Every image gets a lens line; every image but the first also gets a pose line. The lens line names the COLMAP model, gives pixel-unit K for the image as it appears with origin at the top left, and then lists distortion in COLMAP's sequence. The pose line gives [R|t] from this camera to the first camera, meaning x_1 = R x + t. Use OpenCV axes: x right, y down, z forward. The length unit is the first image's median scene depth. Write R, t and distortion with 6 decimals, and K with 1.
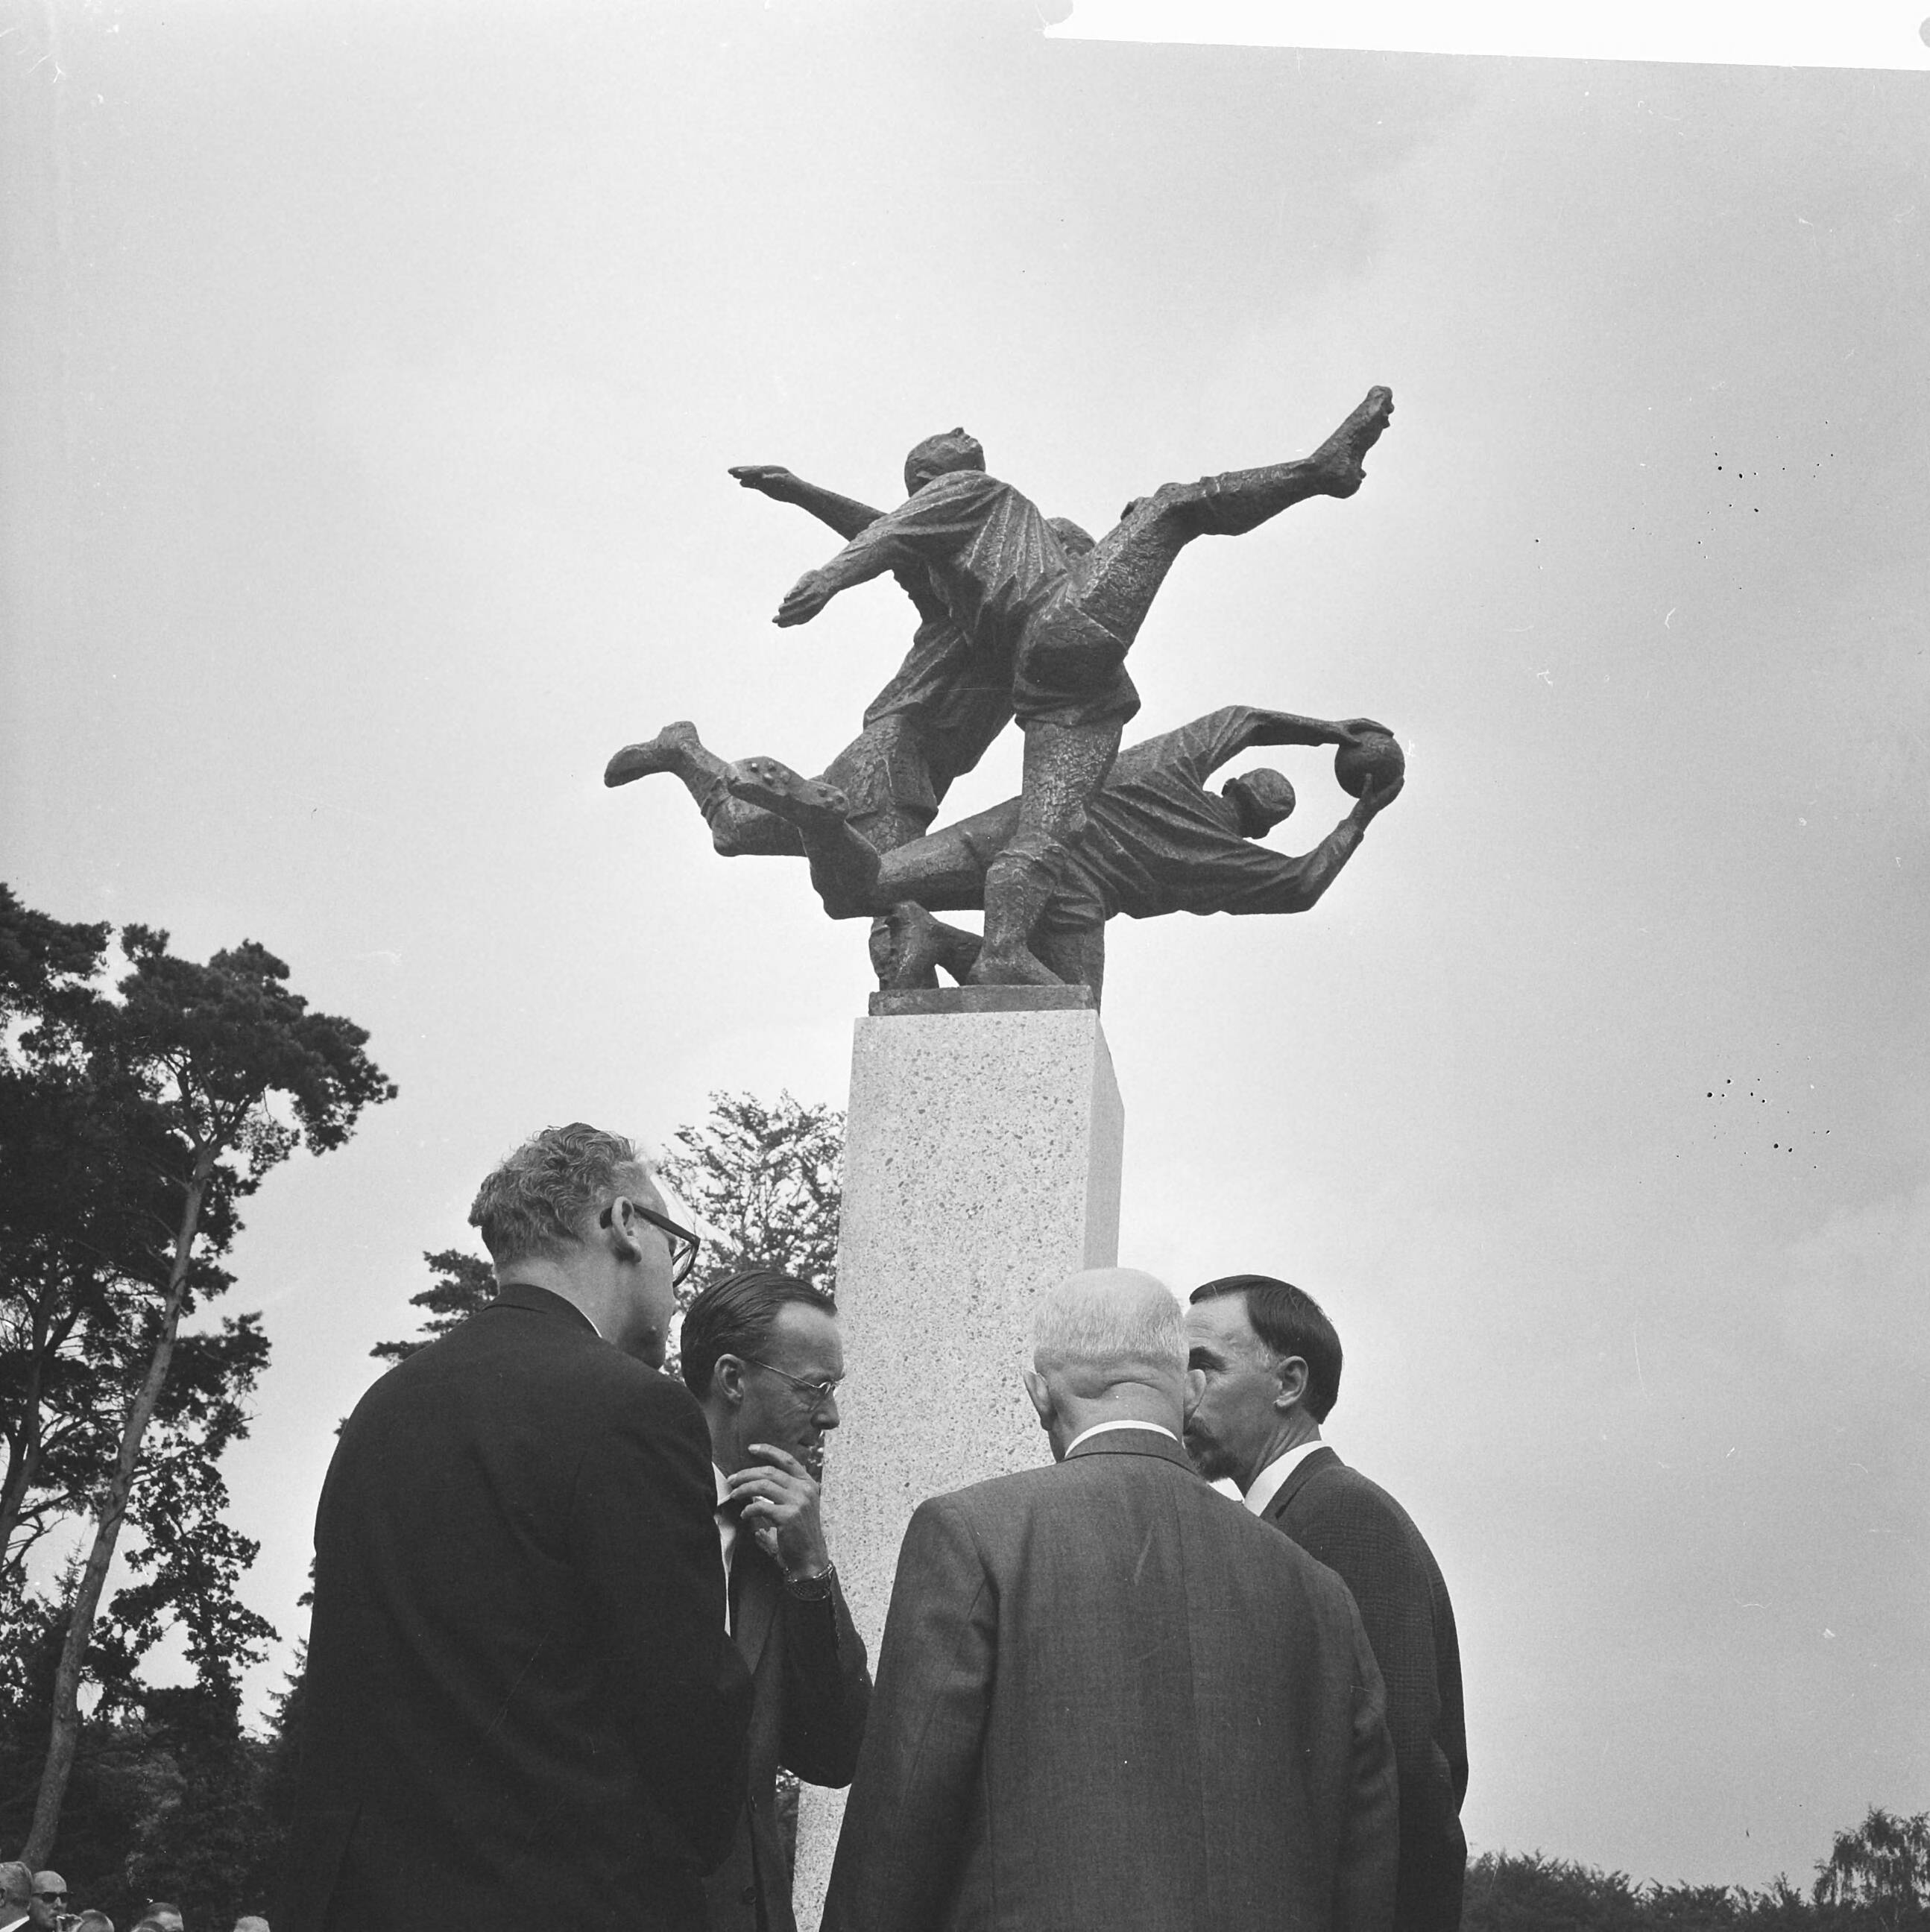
lens RADIAL K [[2614.2, 0, 1342.6], [0, 2614.2, 966.9], [0, 0, 1]] dist [-0.028282, 0.008817]
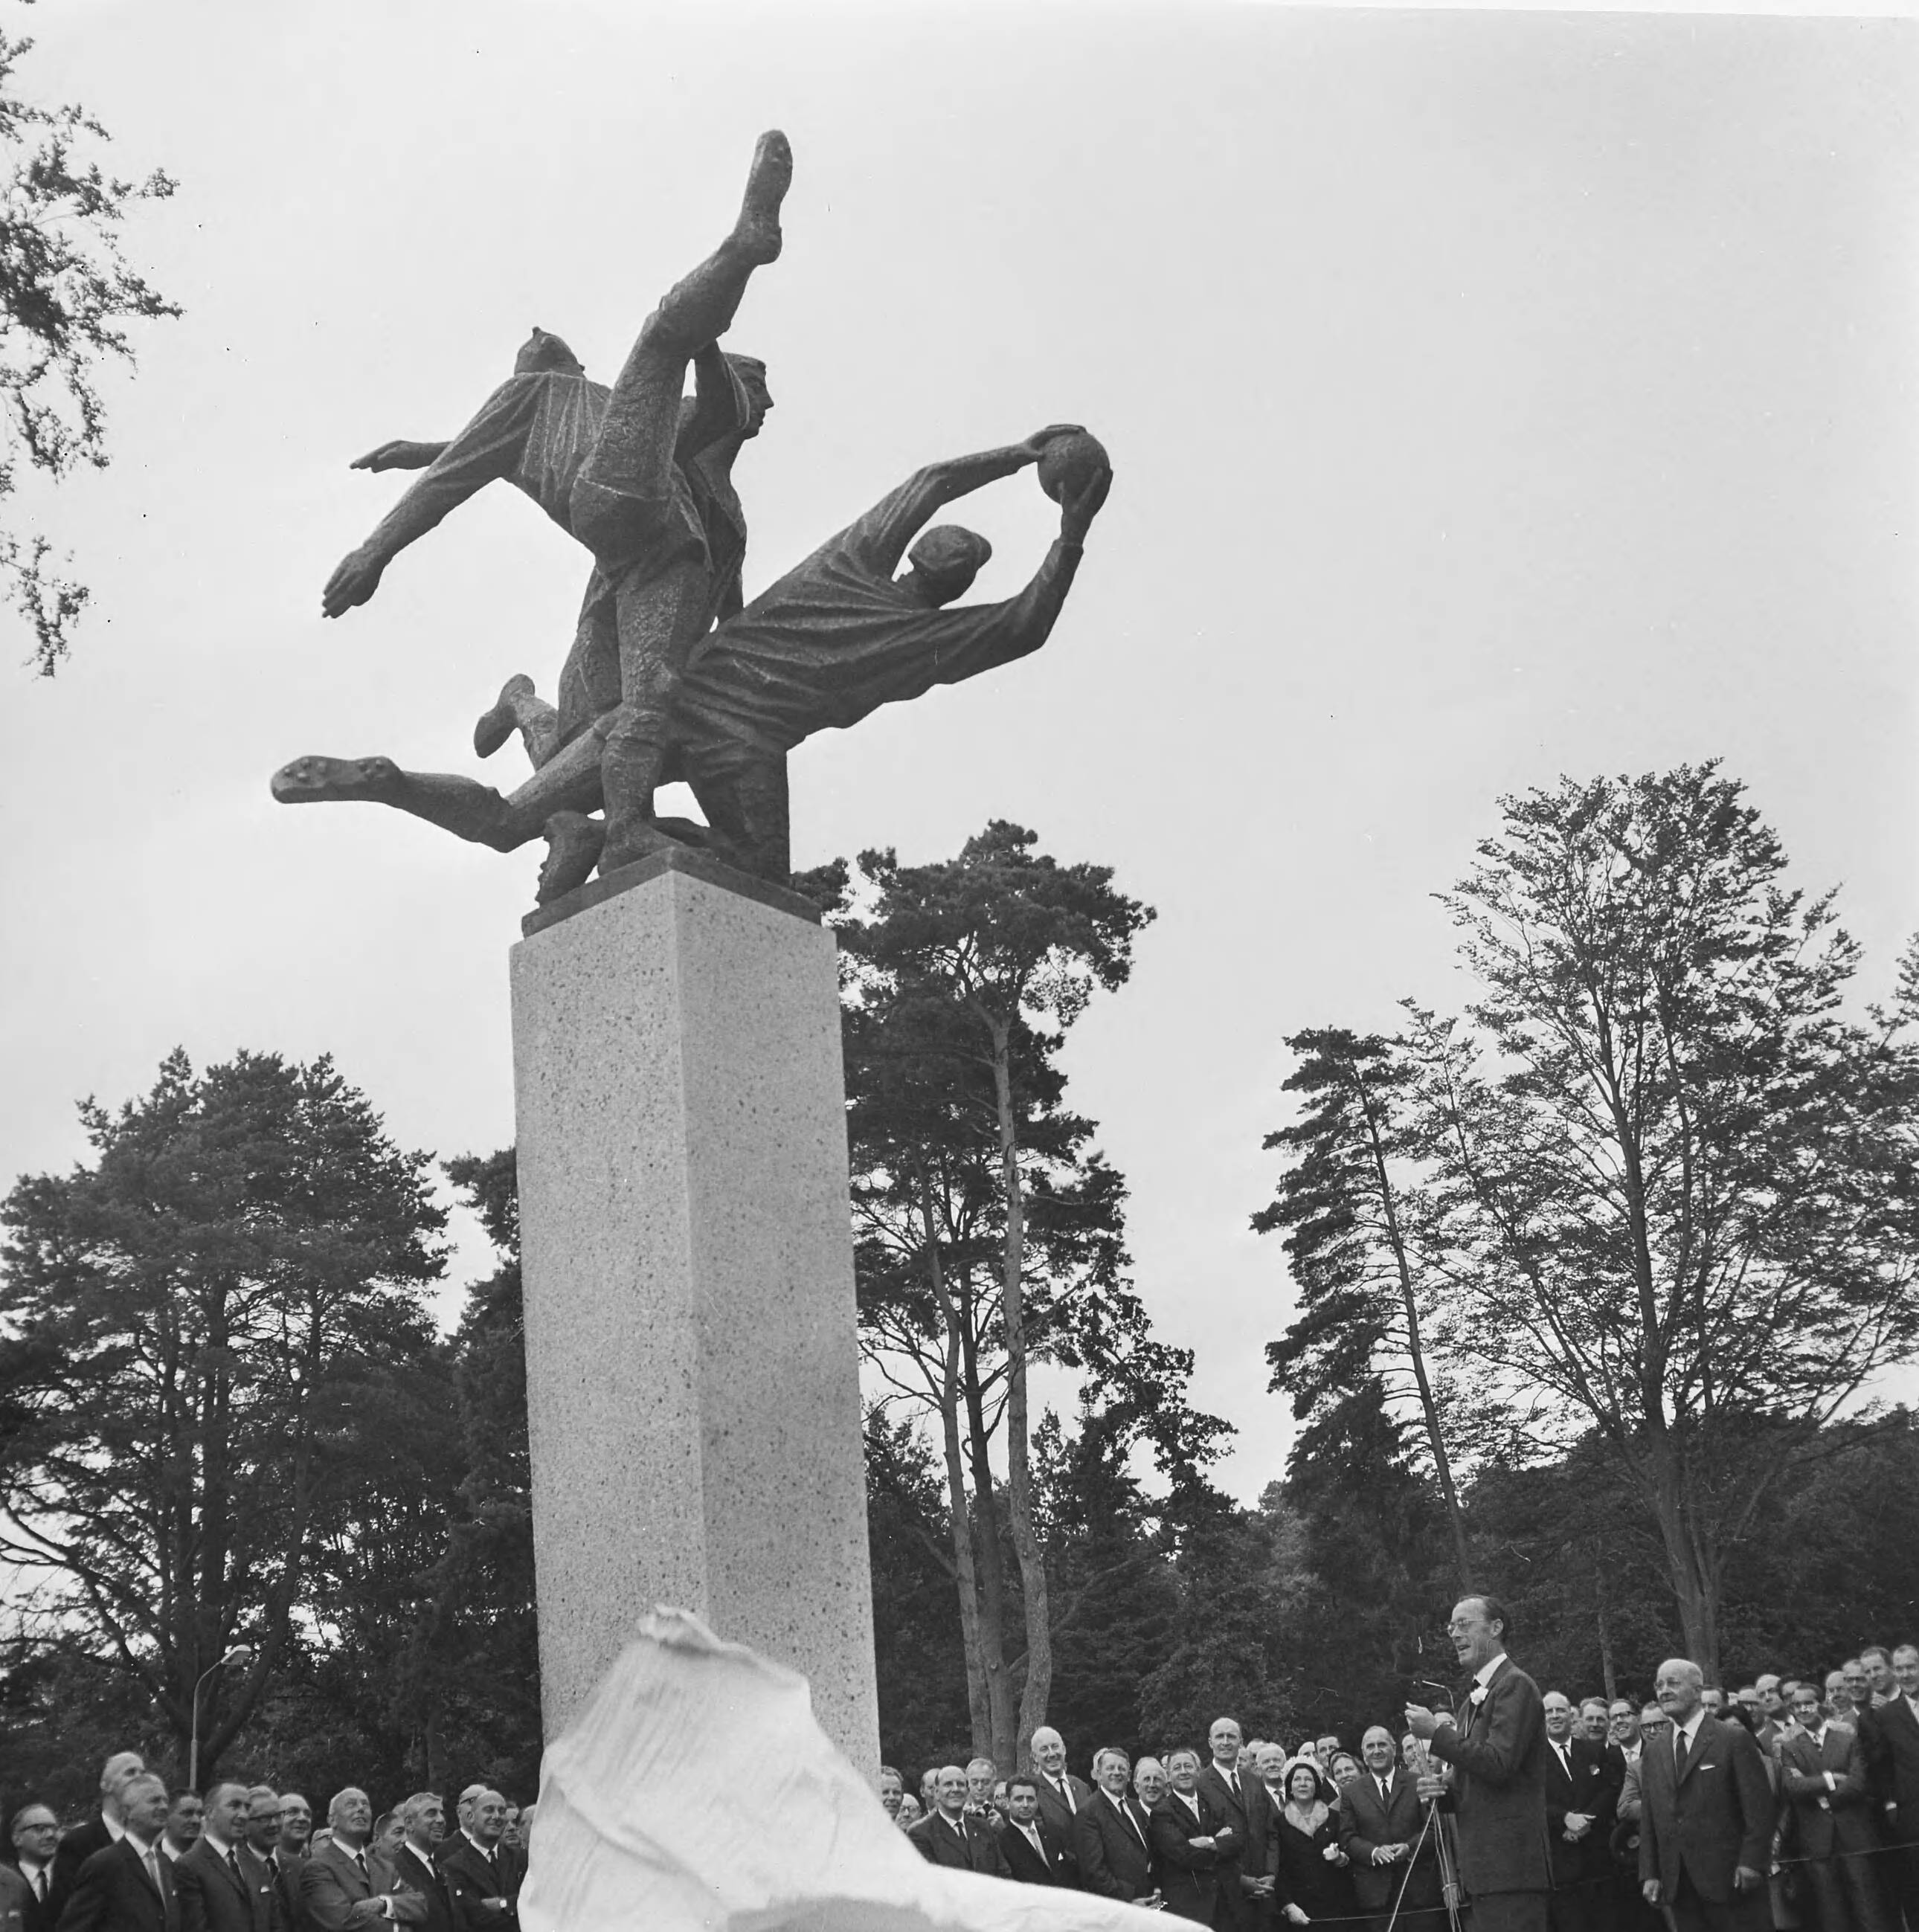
lens RADIAL K [[2671.6, 0, 956.8], [0, 2671.6, 923.8], [0, 0, 1]] dist [-0.026564, -0.013696]
pose [[0.844658, -0.308265, -0.437636, 0.377788], [0.351264, 0.936092, 0.018587, 0.046881], [0.403938, -0.169426, 0.898960, 0.102182]]
